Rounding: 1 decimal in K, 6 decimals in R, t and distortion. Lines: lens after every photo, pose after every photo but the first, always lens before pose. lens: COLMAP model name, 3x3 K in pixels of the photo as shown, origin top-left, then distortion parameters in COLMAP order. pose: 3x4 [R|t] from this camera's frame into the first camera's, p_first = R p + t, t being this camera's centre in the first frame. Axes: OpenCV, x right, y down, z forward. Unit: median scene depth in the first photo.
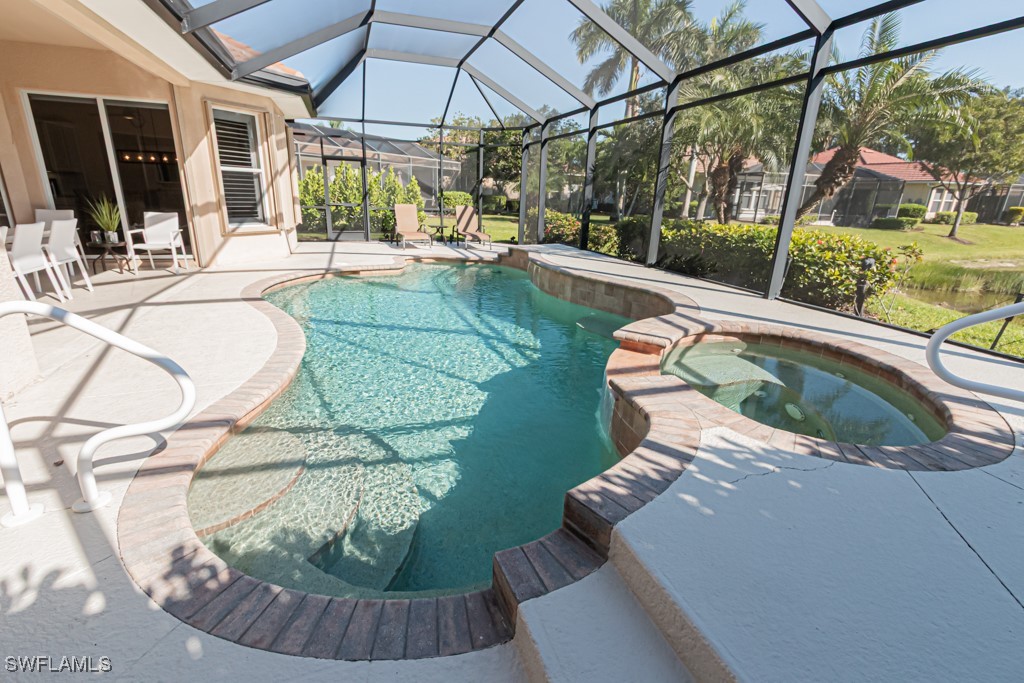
lens RADIAL K [[462.1, 0, 502.2], [0, 462.1, 338.4], [0, 0, 1]] dist [0.004316, -0.001125]
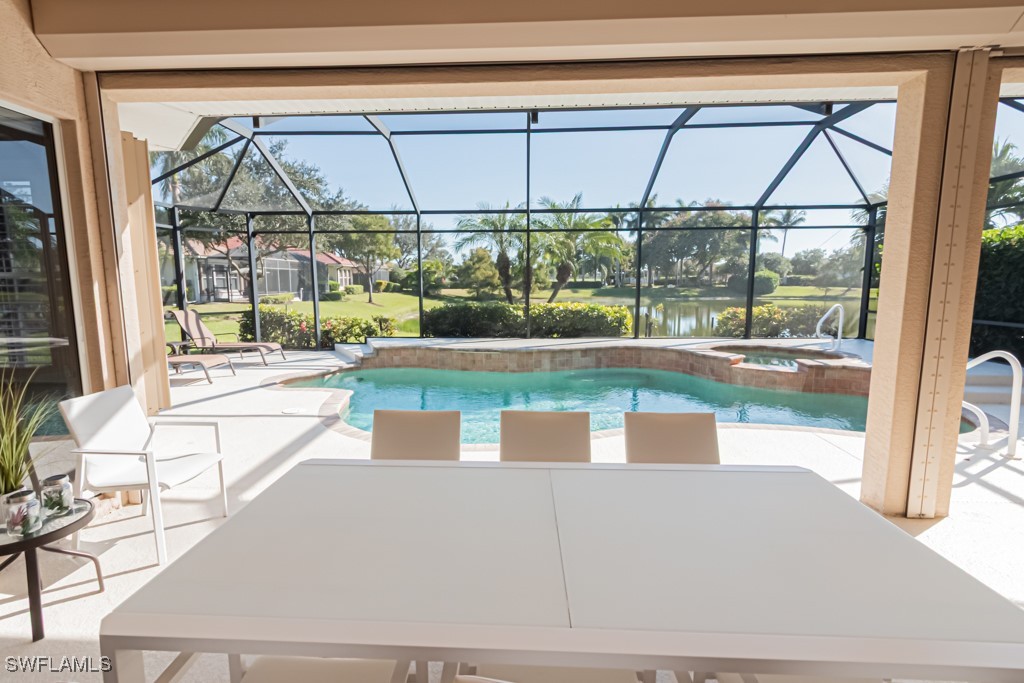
lens RADIAL K [[467.6, 0, 508.2], [0, 467.6, 339.7], [0, 0, 1]] dist [-0.002174, -0.001343]
pose [[0.332904, -0.150249, 0.930914, -0.923825], [0.293123, 0.954804, 0.049281, -0.221649], [-0.896244, 0.256466, 0.361899, 0.521652]]
